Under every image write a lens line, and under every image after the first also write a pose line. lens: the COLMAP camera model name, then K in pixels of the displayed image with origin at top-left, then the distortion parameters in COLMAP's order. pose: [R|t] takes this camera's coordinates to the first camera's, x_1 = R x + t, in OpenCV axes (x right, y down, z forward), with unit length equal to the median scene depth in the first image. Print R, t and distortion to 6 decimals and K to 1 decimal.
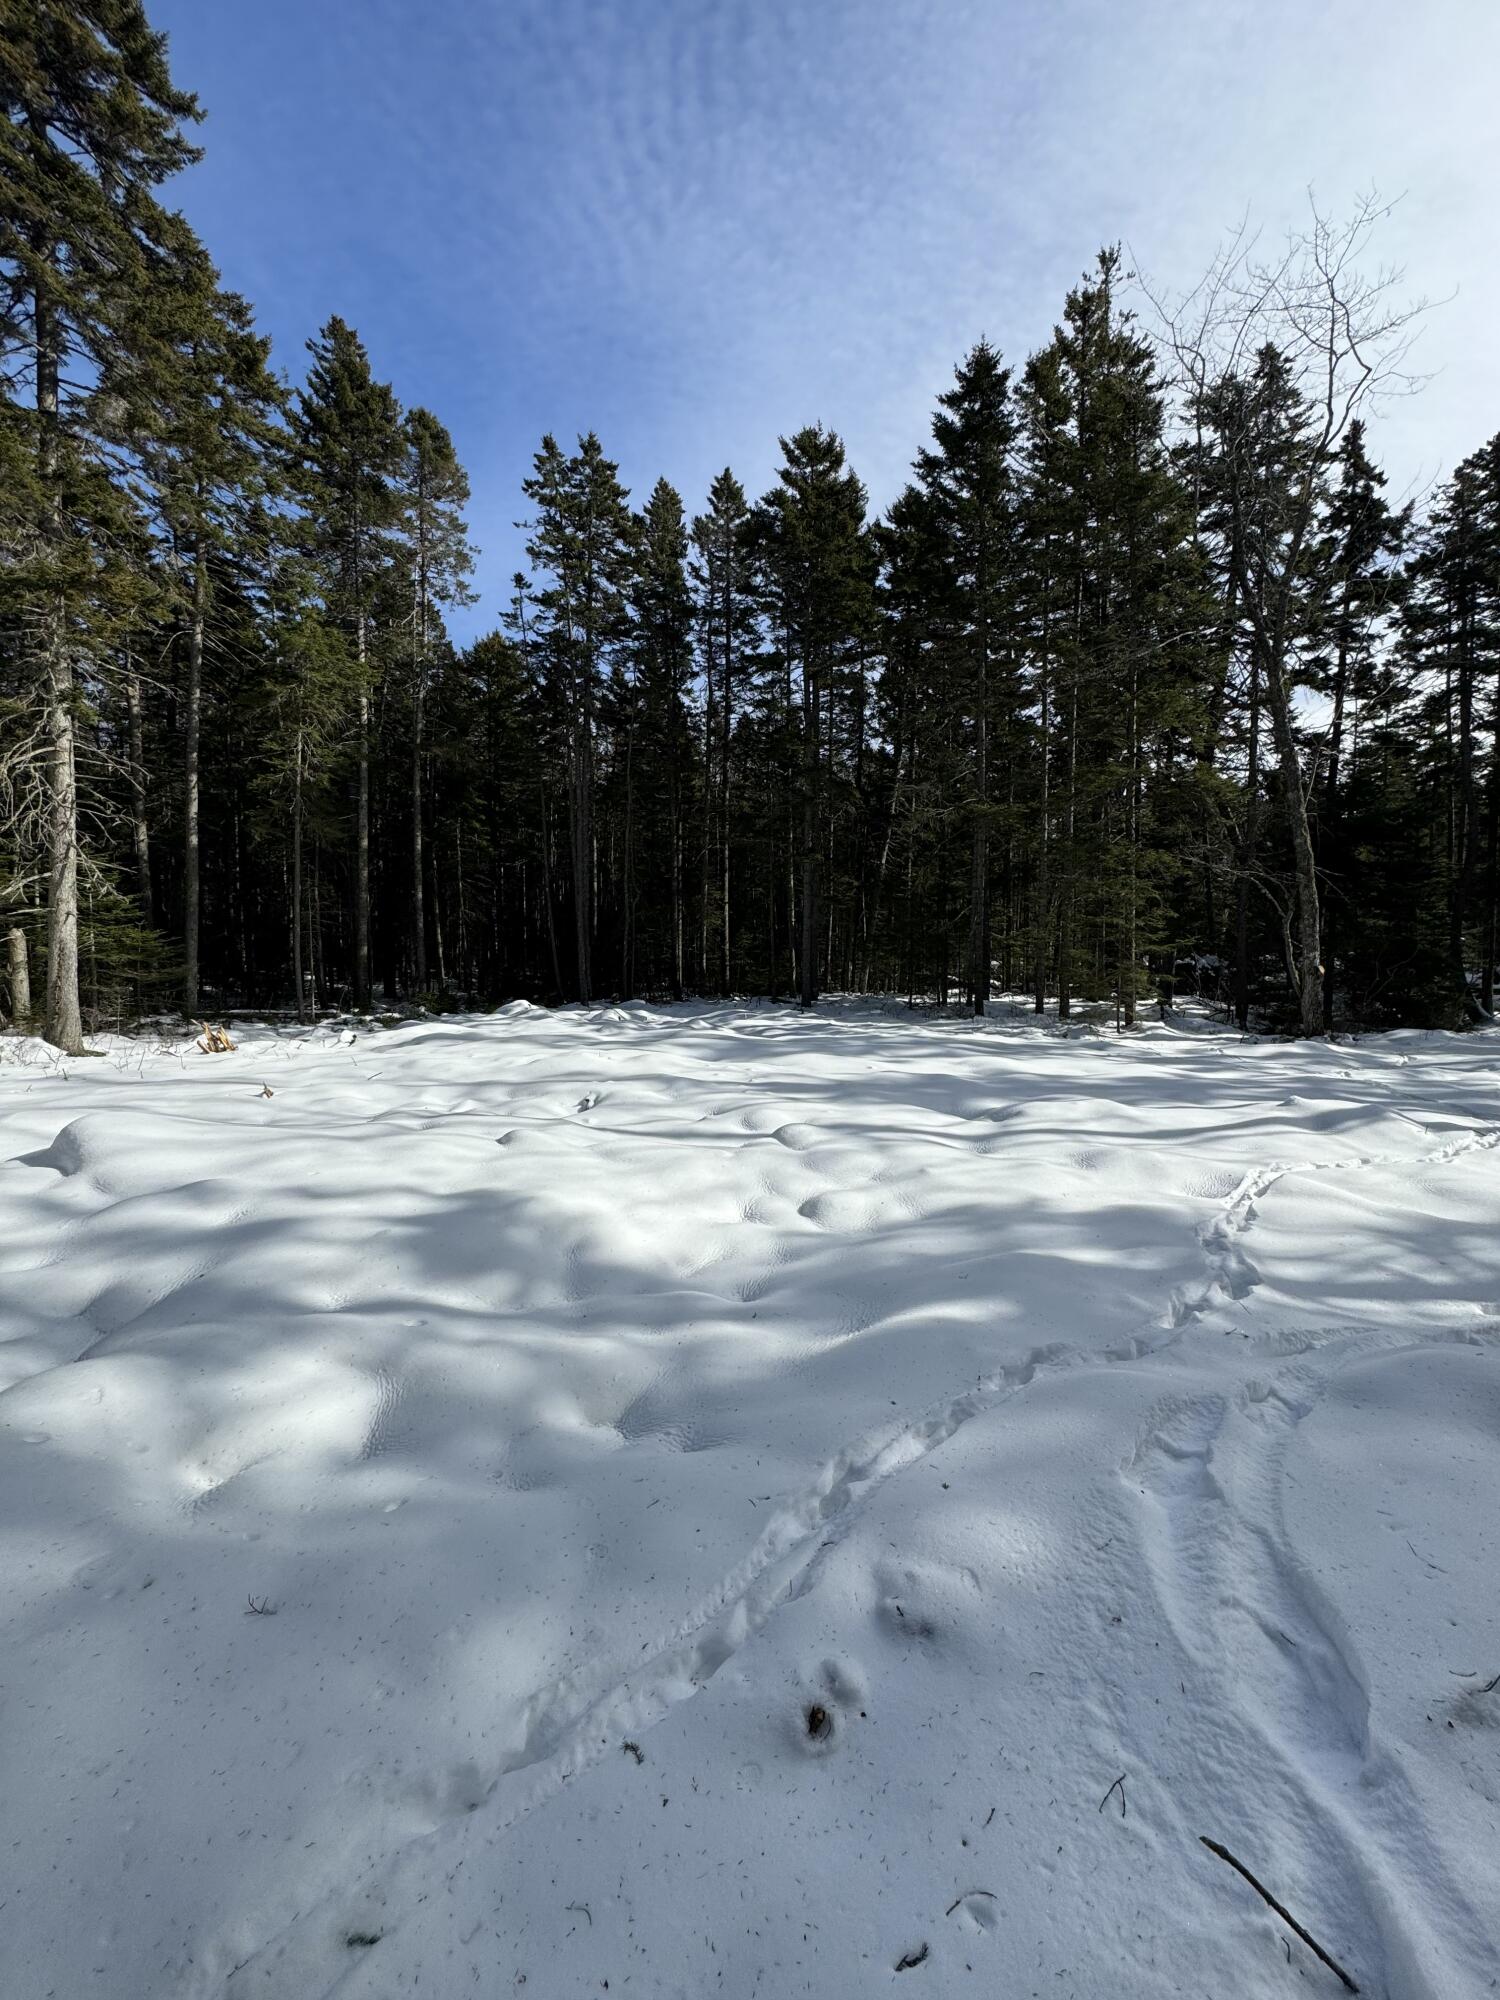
lens RADIAL K [[806.0, 0, 750.0], [0, 806.0, 1000.0], [0, 0, 1]] dist [-0.001751, -0.000185]
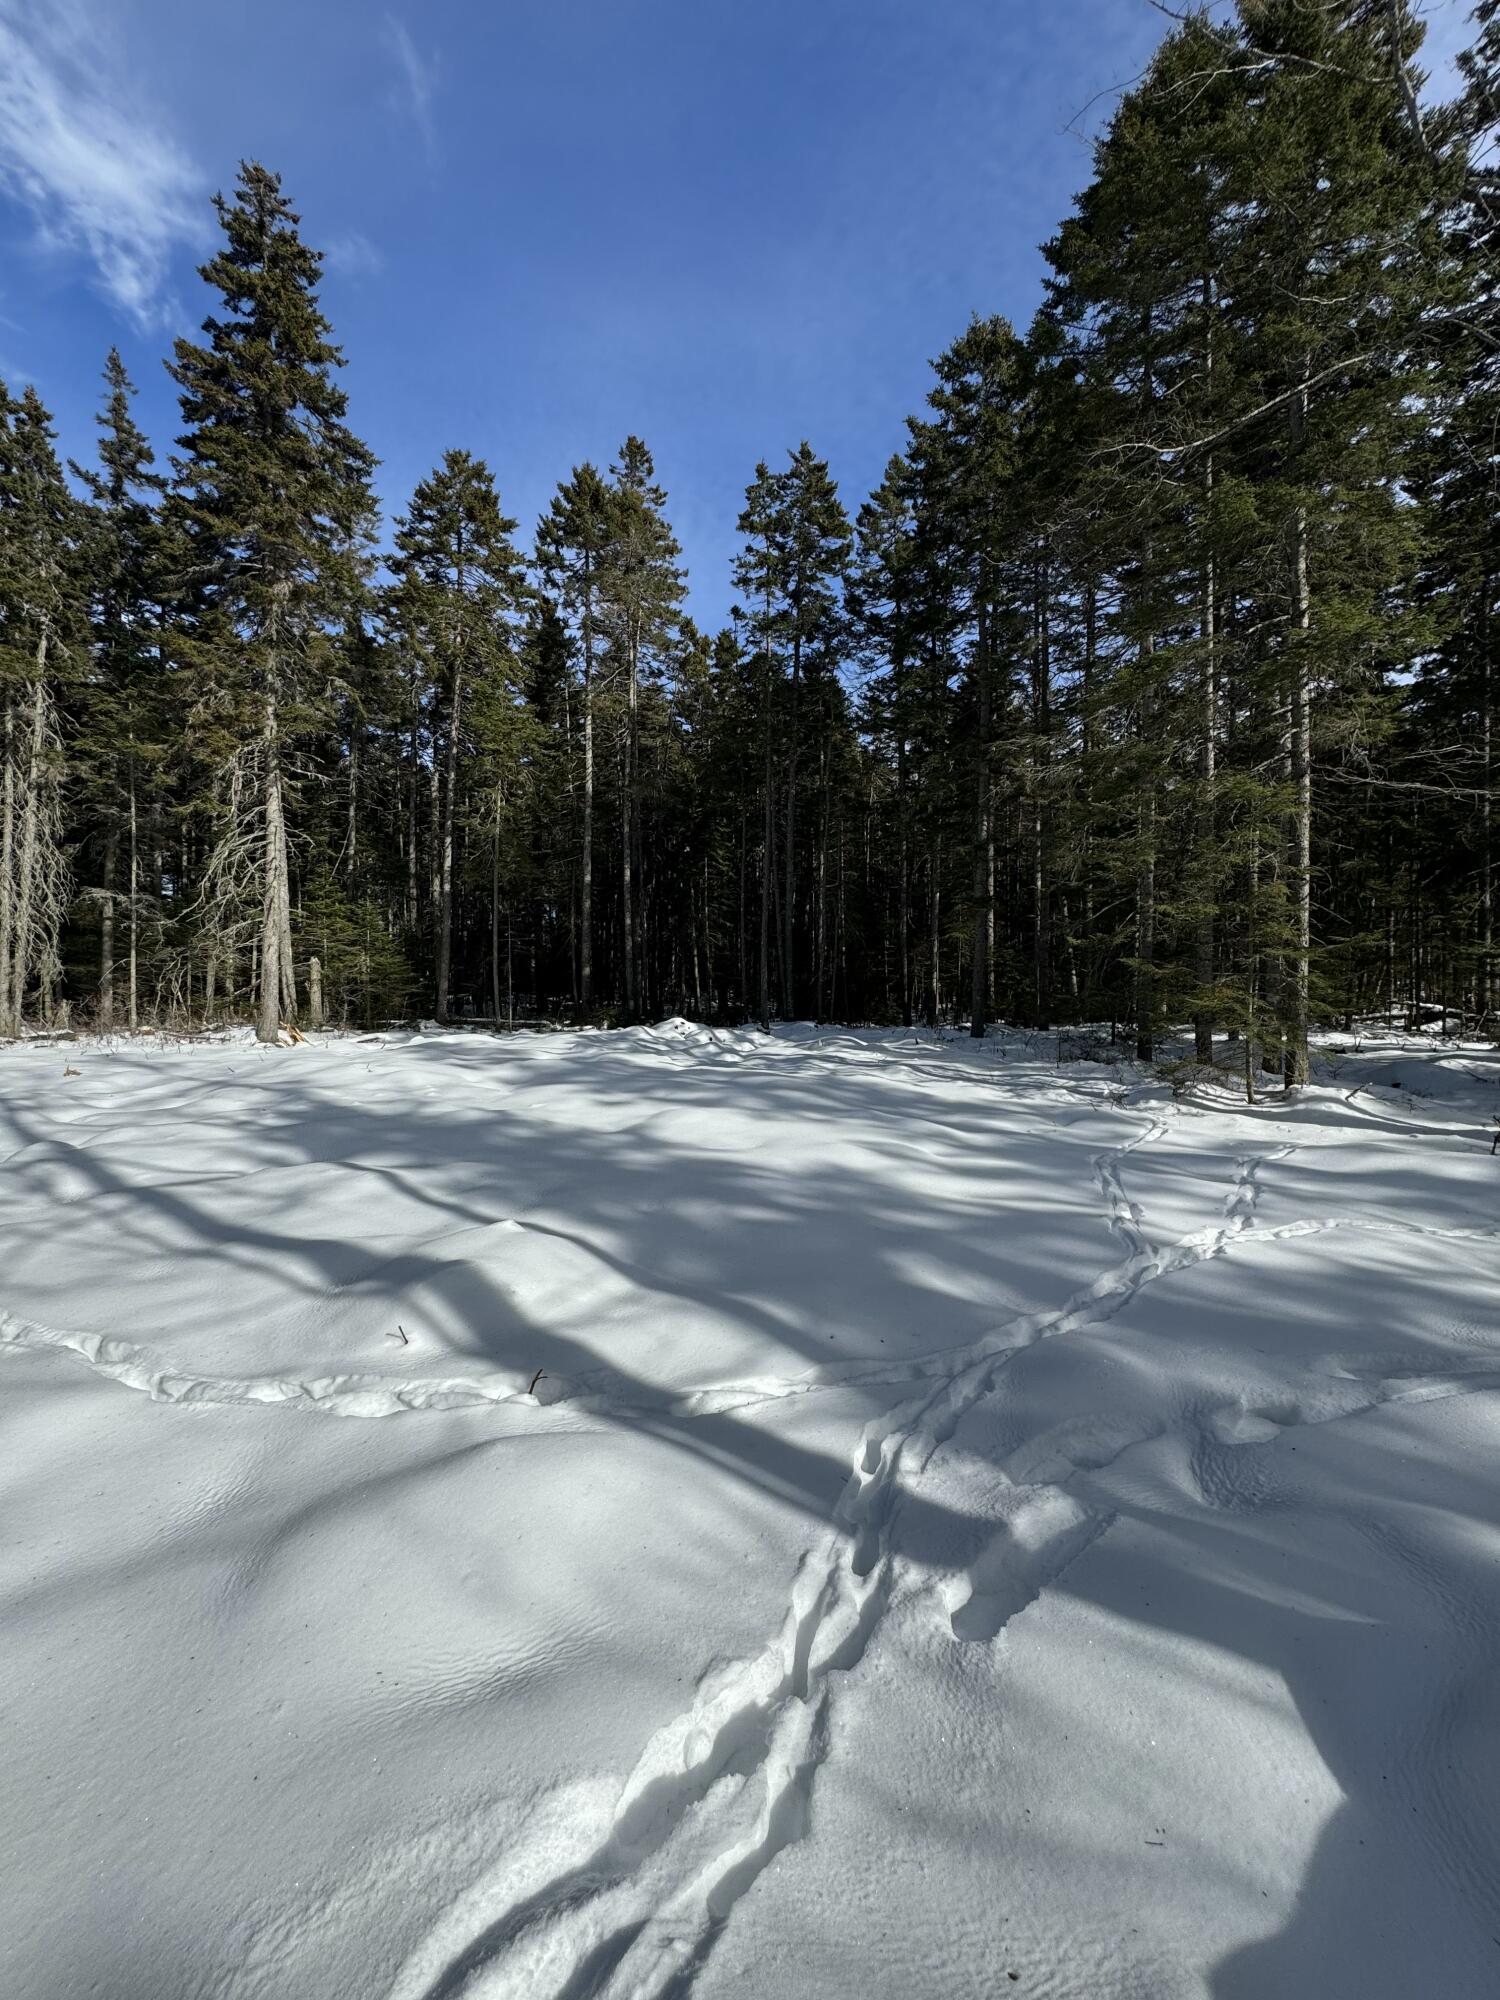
lens RADIAL K [[806.0, 0, 750.0], [0, 806.0, 1000.0], [0, 0, 1]] dist [-0.001751, -0.000185]
pose [[0.769928, 0.011432, -0.638028, 0.417938], [-0.031566, 0.999298, -0.020187, -0.003114], [0.637350, 0.035683, 0.769748, 0.246019]]
